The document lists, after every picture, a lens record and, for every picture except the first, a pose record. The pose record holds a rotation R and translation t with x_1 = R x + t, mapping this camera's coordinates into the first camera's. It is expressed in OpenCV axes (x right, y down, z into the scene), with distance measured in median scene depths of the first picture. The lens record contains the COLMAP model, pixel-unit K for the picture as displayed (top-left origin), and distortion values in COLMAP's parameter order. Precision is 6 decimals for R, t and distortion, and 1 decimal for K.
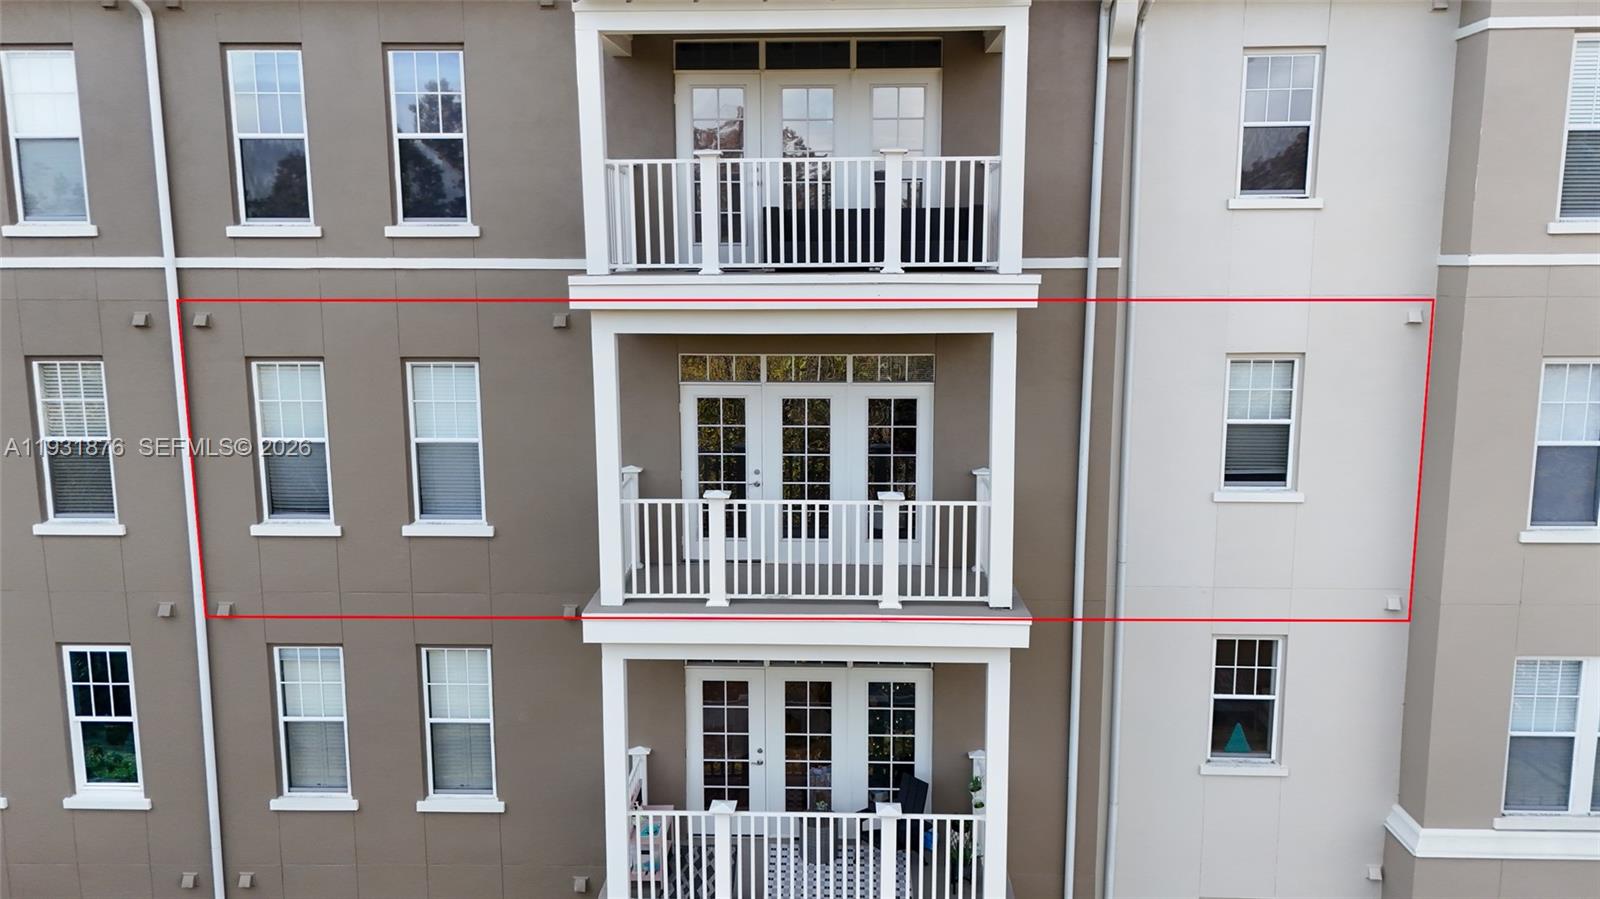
lens RADIAL K [[1175.1, 0, 800.0], [0, 1175.1, 449.5], [0, 0, 1]] dist [0.094596, -0.120420]
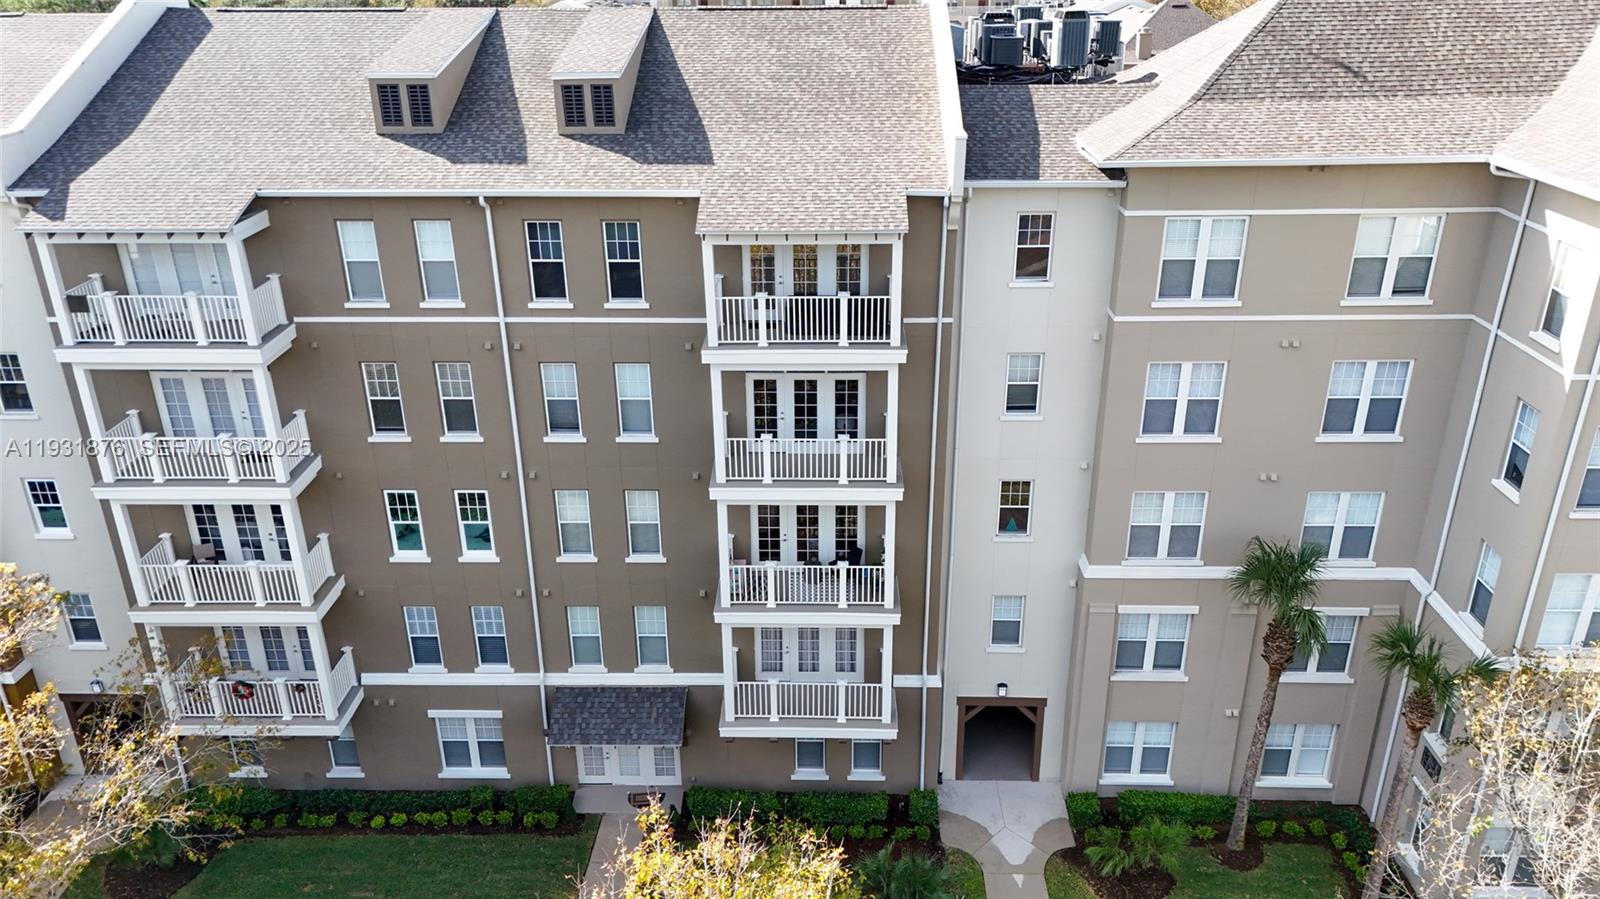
lens RADIAL K [[1175.1, 0, 800.0], [0, 1175.1, 449.5], [0, 0, 1]] dist [0.094596, -0.120420]
pose [[0.999941, -0.010707, 0.001948, -0.009708], [0.009847, 0.966373, 0.256954, -0.452863], [-0.004634, -0.256920, 0.966422, -1.040975]]
